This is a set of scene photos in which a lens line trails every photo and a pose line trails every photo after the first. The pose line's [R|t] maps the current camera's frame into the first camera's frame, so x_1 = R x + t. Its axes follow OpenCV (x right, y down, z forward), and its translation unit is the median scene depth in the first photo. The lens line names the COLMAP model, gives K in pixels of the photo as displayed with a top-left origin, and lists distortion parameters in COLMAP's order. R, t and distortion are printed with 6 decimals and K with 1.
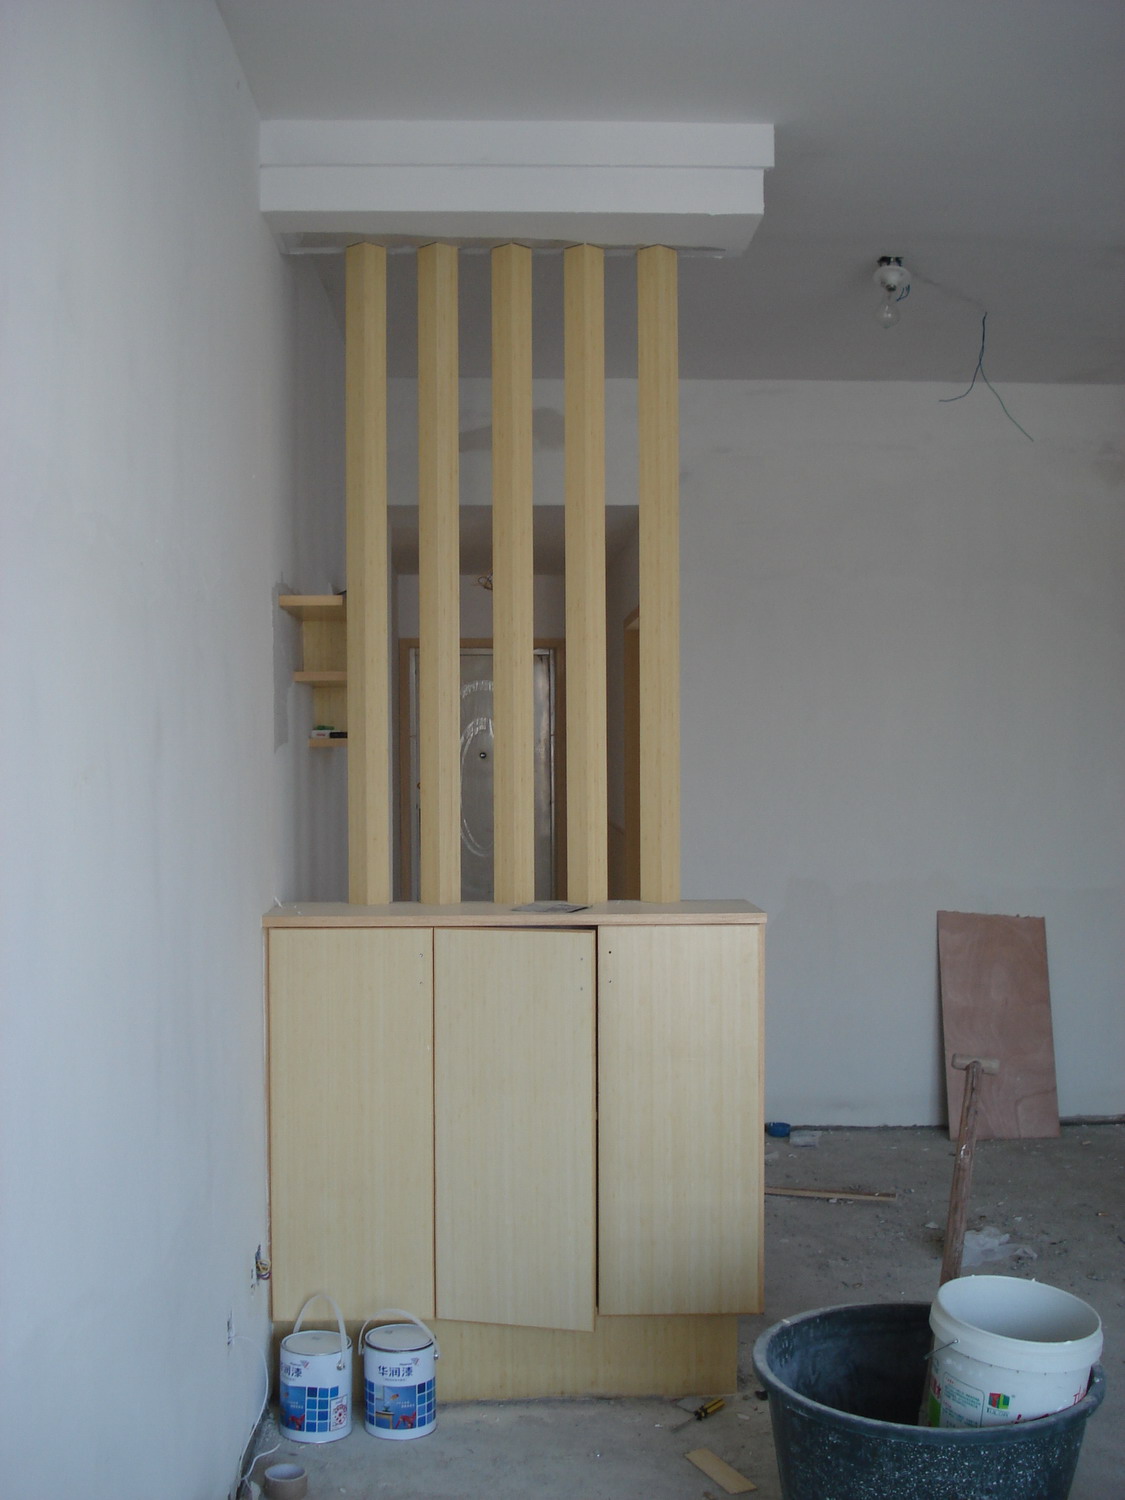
lens RADIAL K [[1673.6, 0, 562.5], [0, 1673.6, 750.0], [0, 0, 1]] dist [-0.072391, -0.101559]
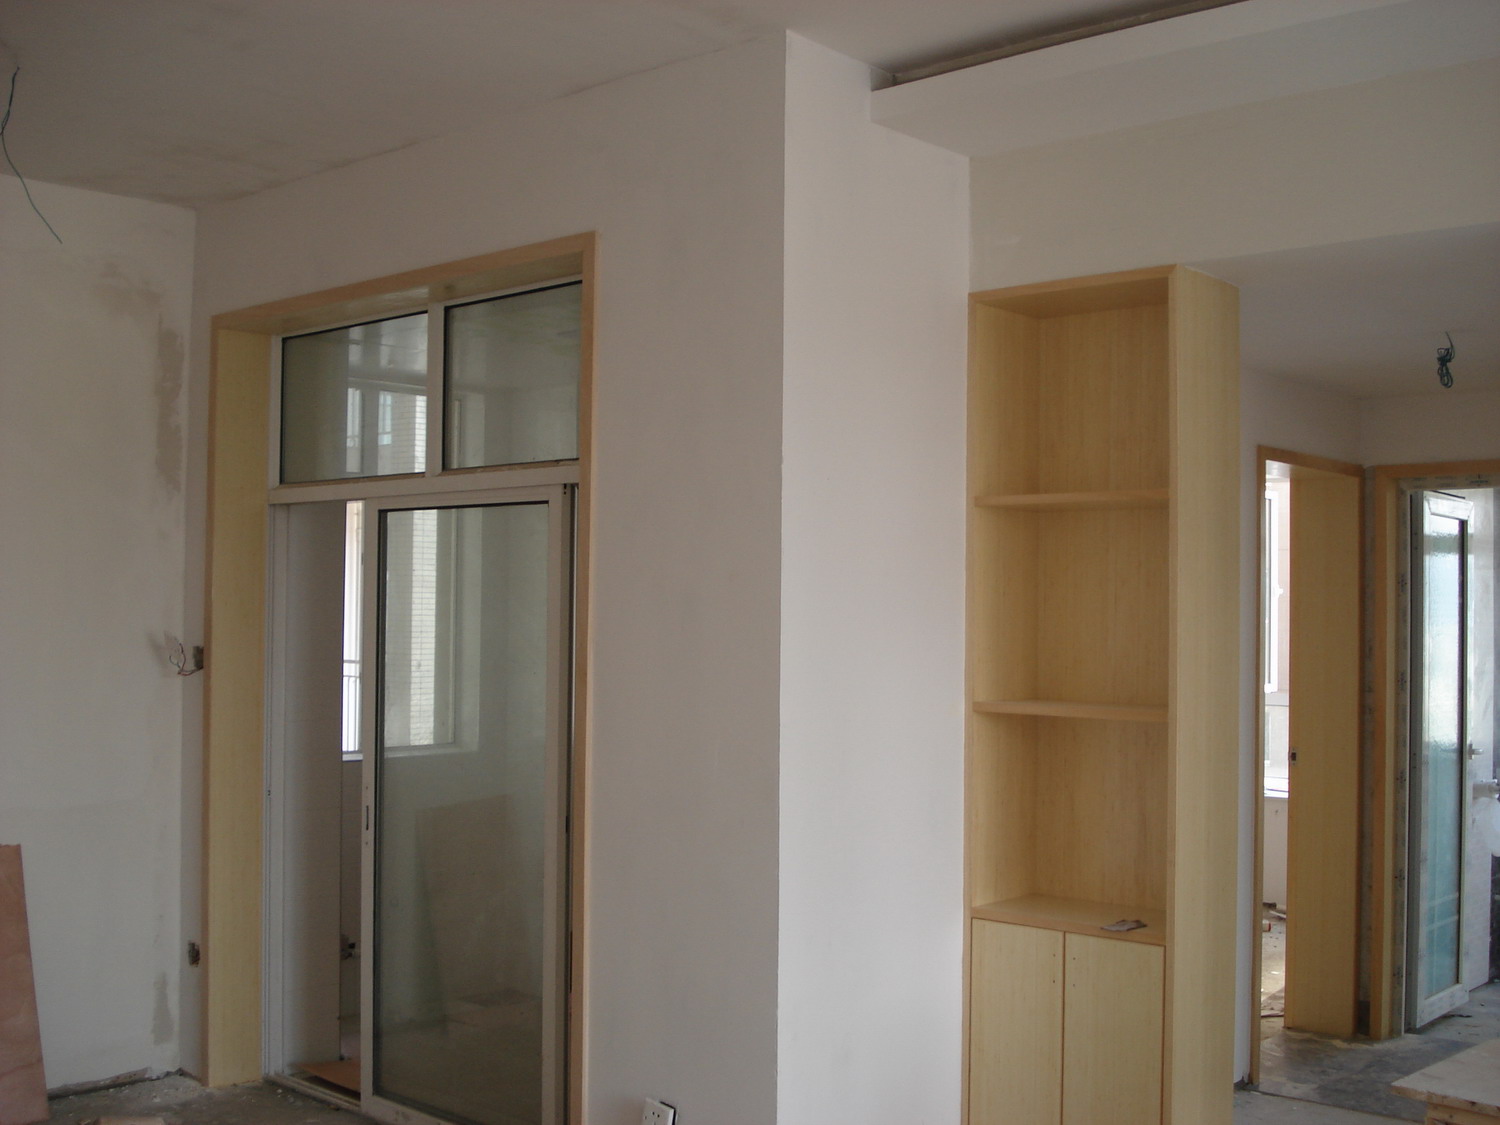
lens RADIAL K [[1673.6, 0, 750.0], [0, 1673.6, 562.5], [0, 0, 1]] dist [-0.072391, -0.101559]
pose [[0.703402, 0.032498, 0.710049, -0.027246], [-0.009985, 0.999307, -0.035845, -0.010327], [-0.710722, 0.018124, 0.703239, 0.204104]]
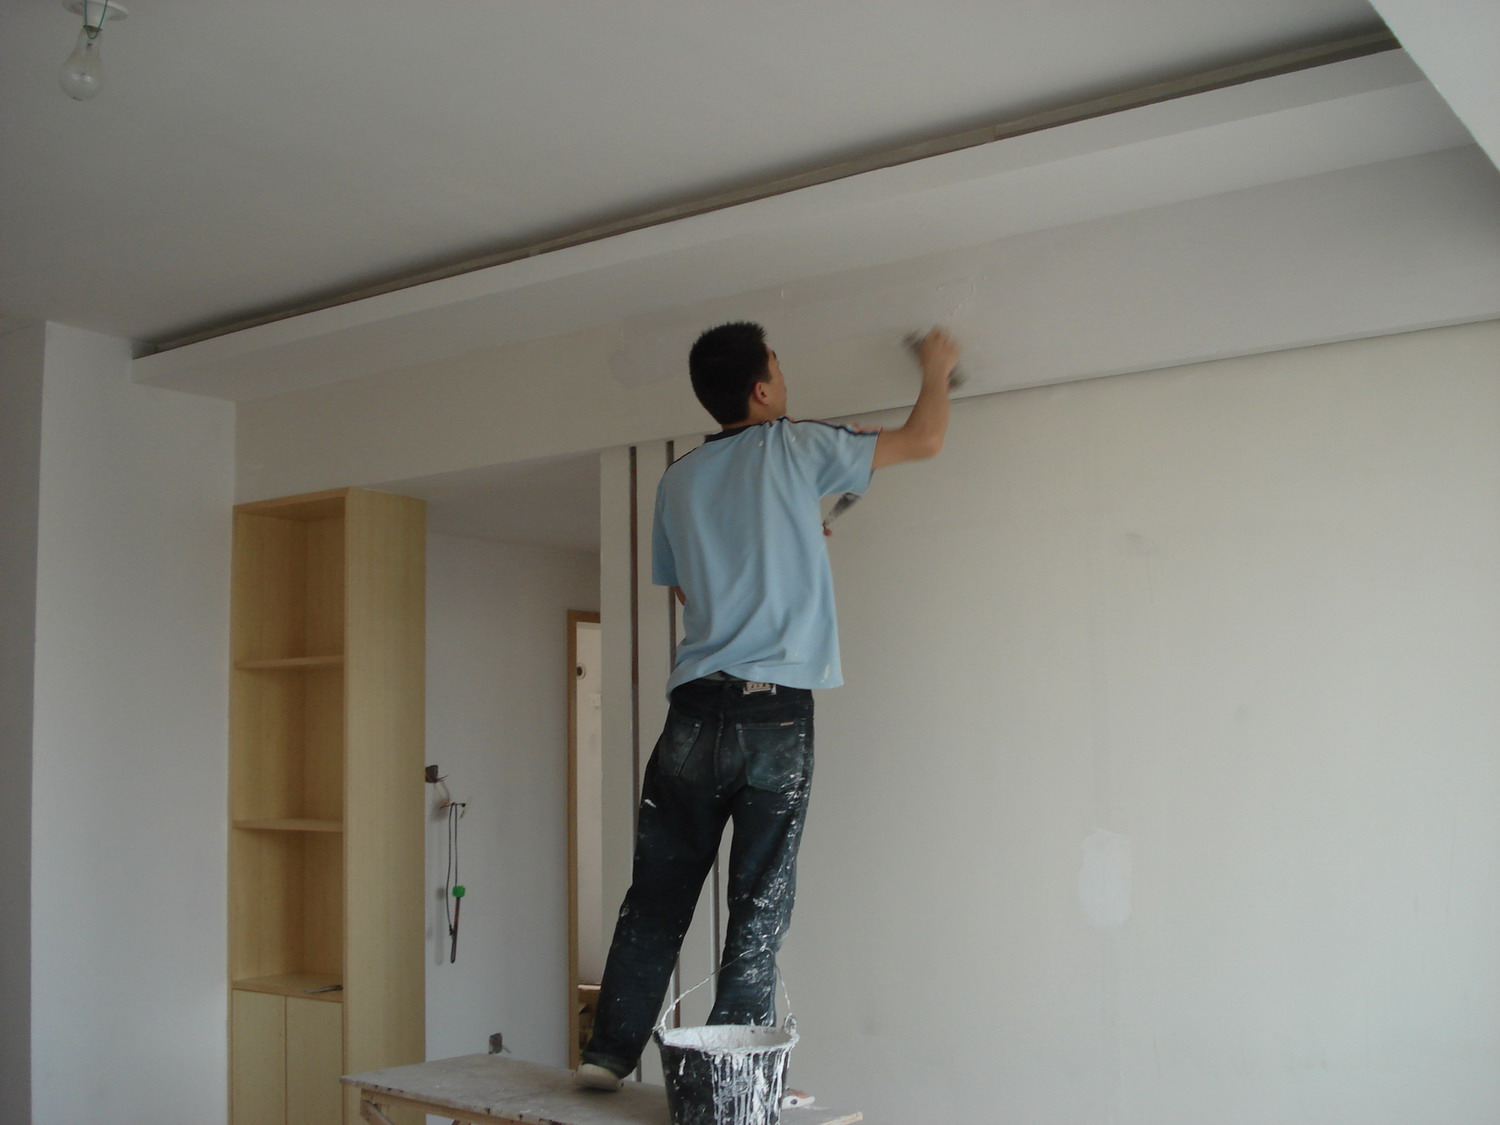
lens RADIAL K [[1673.6, 0, 750.0], [0, 1673.6, 562.5], [0, 0, 1]] dist [-0.072391, -0.101559]
pose [[0.625413, 0.076763, 0.776509, 0.002458], [0.017517, 0.993517, -0.112325, -0.011053], [-0.780098, 0.083852, 0.620013, -0.141683]]
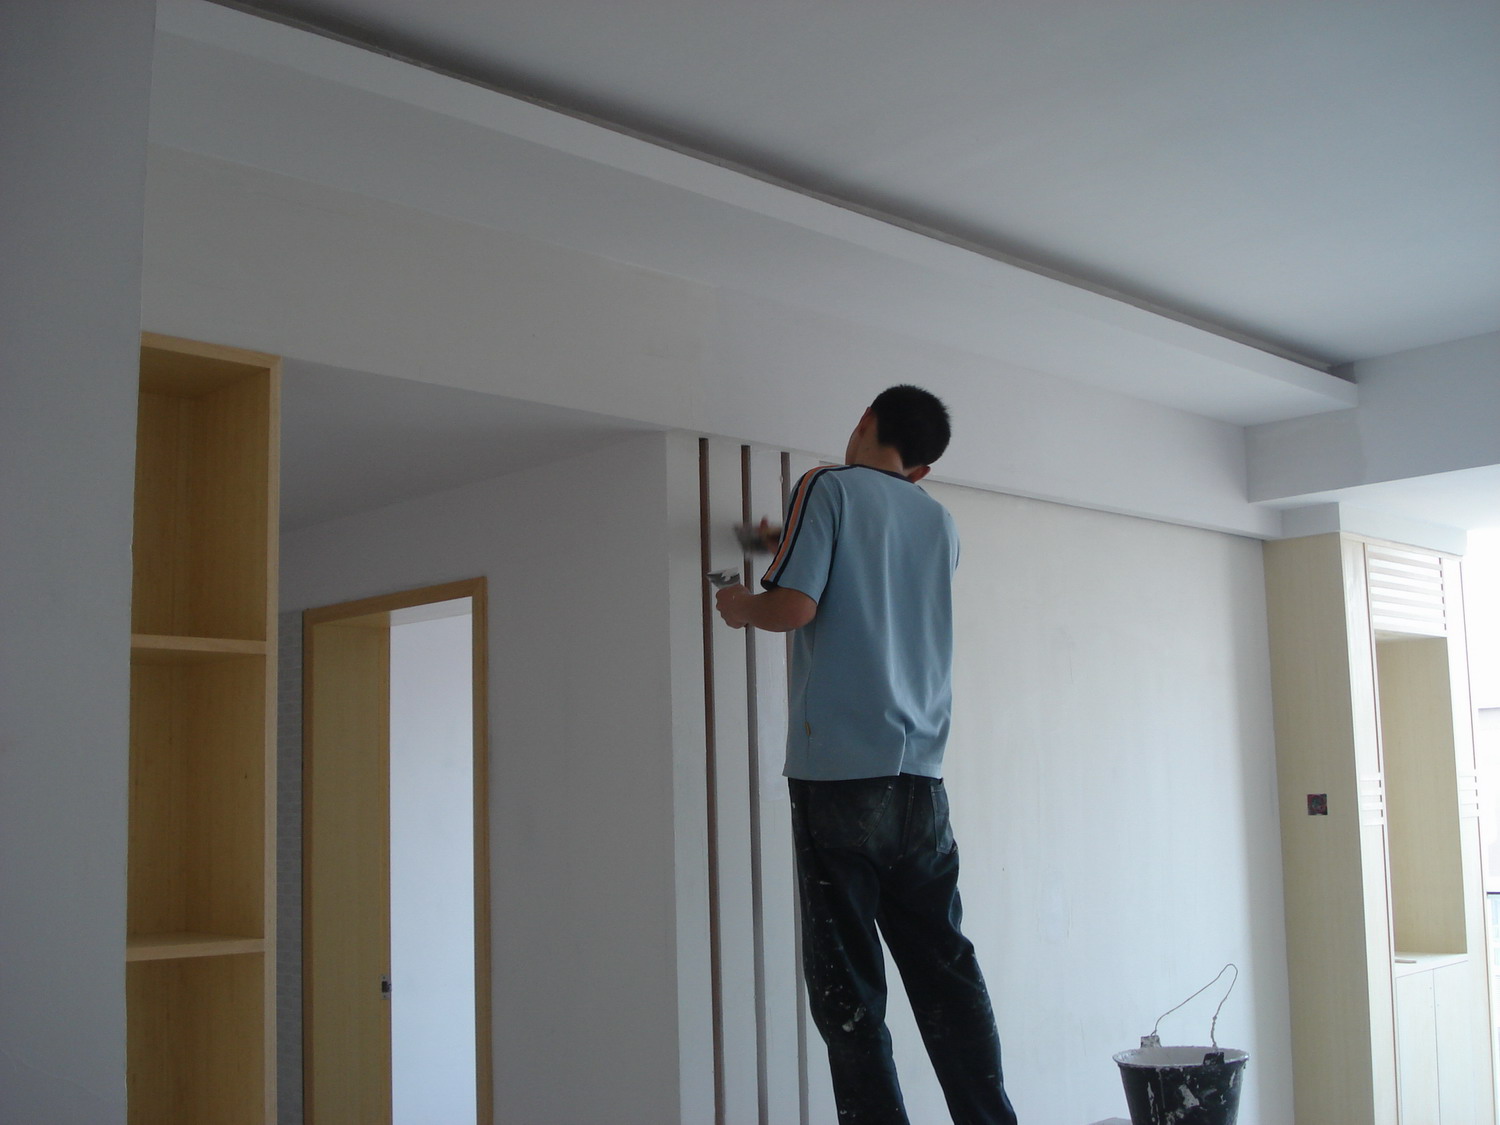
lens RADIAL K [[1673.6, 0, 750.0], [0, 1673.6, 562.5], [0, 0, 1]] dist [-0.072391, -0.101559]
pose [[-0.653284, 0.125852, 0.746580, 0.074098], [0.028858, 0.989510, -0.141552, -0.012535], [-0.756563, -0.070929, -0.650063, 0.724960]]
